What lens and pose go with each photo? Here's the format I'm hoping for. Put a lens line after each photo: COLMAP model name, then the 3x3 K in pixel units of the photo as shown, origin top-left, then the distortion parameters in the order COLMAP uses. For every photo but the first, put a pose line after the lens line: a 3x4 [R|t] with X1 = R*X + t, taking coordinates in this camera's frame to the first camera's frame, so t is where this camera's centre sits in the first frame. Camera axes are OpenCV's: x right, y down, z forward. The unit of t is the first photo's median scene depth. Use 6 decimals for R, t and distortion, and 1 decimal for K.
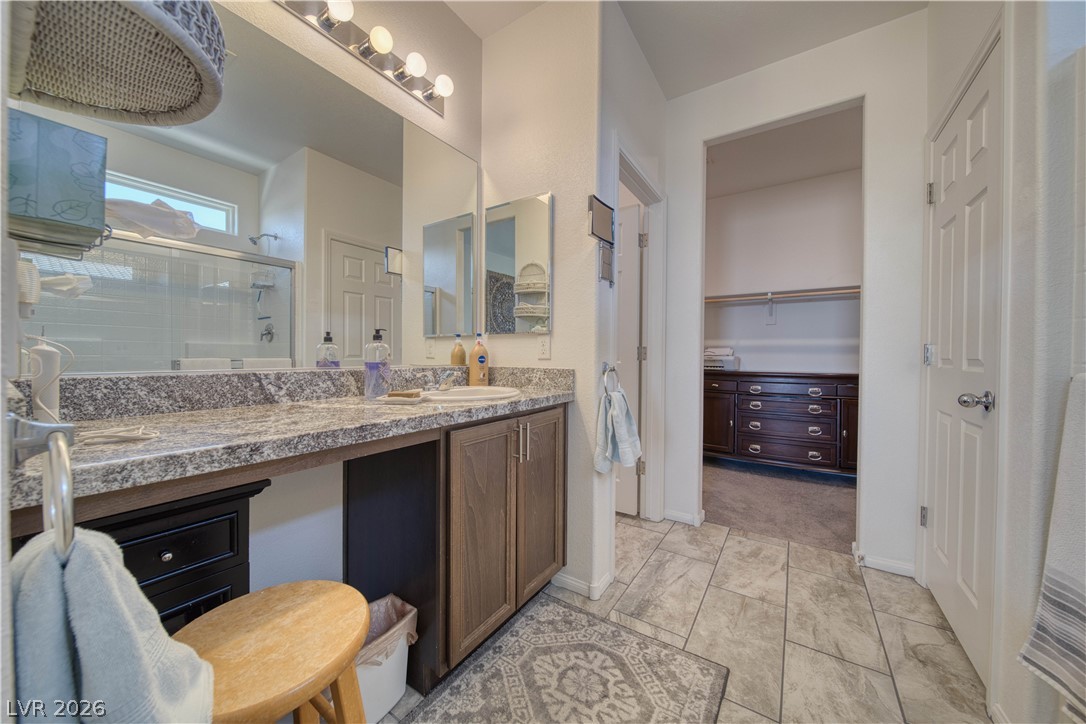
lens RADIAL K [[380.4, 0, 542.9], [0, 380.4, 359.6], [0, 0, 1]] dist [-0.000266, -0.001444]
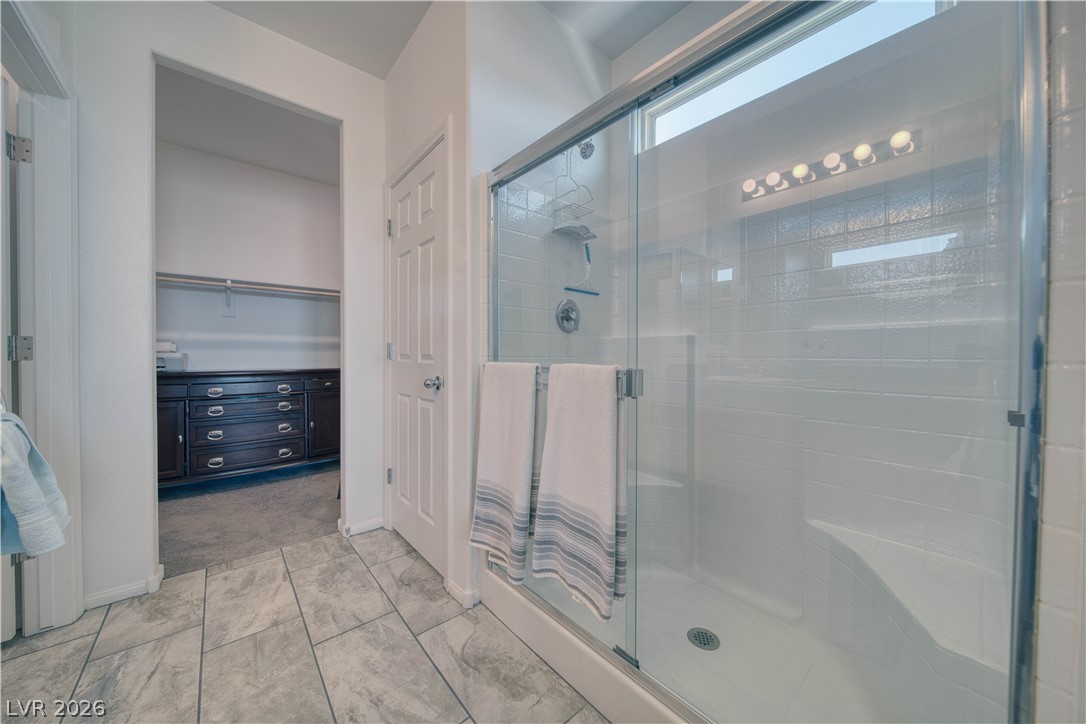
lens RADIAL K [[380.4, 0, 542.9], [0, 380.4, 359.6], [0, 0, 1]] dist [-0.000266, -0.001444]
pose [[0.273141, -0.018166, 0.961803, -0.083748], [0.009396, 0.999824, 0.016216, -0.001015], [-0.961928, 0.004608, 0.273264, 0.120321]]
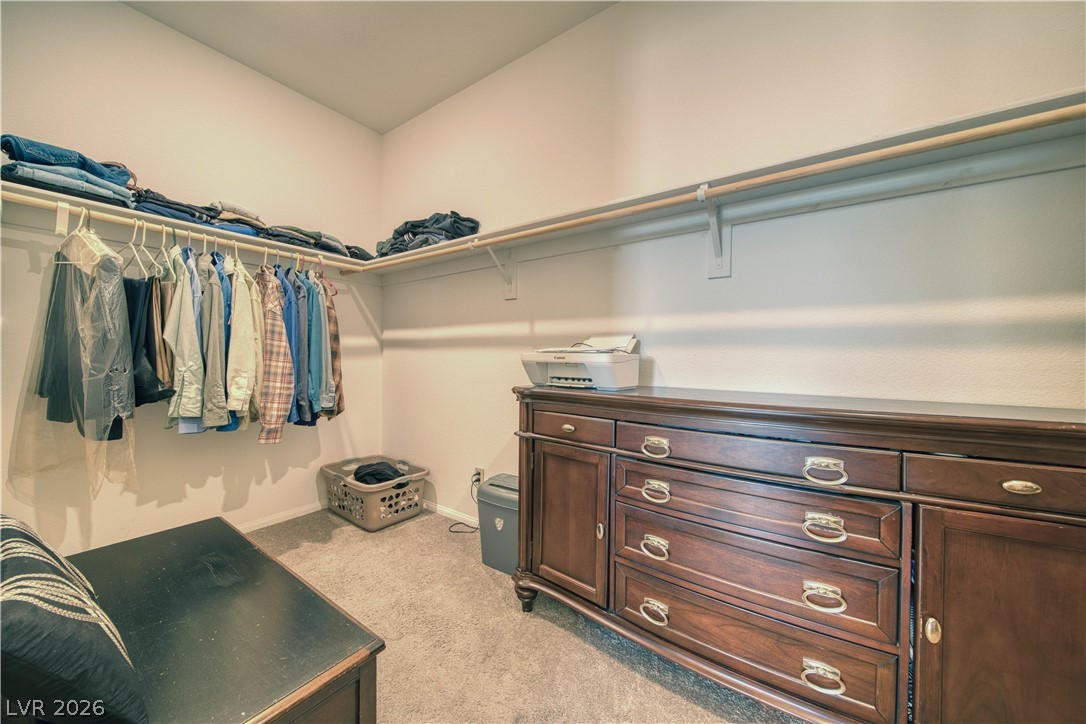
lens RADIAL K [[380.4, 0, 542.9], [0, 380.4, 359.6], [0, 0, 1]] dist [-0.000266, -0.001444]
pose [[0.999219, 0.004367, -0.039270, 0.778874], [-0.004460, 0.999987, -0.002271, -0.003060], [0.039259, 0.002444, 0.999226, 1.066256]]
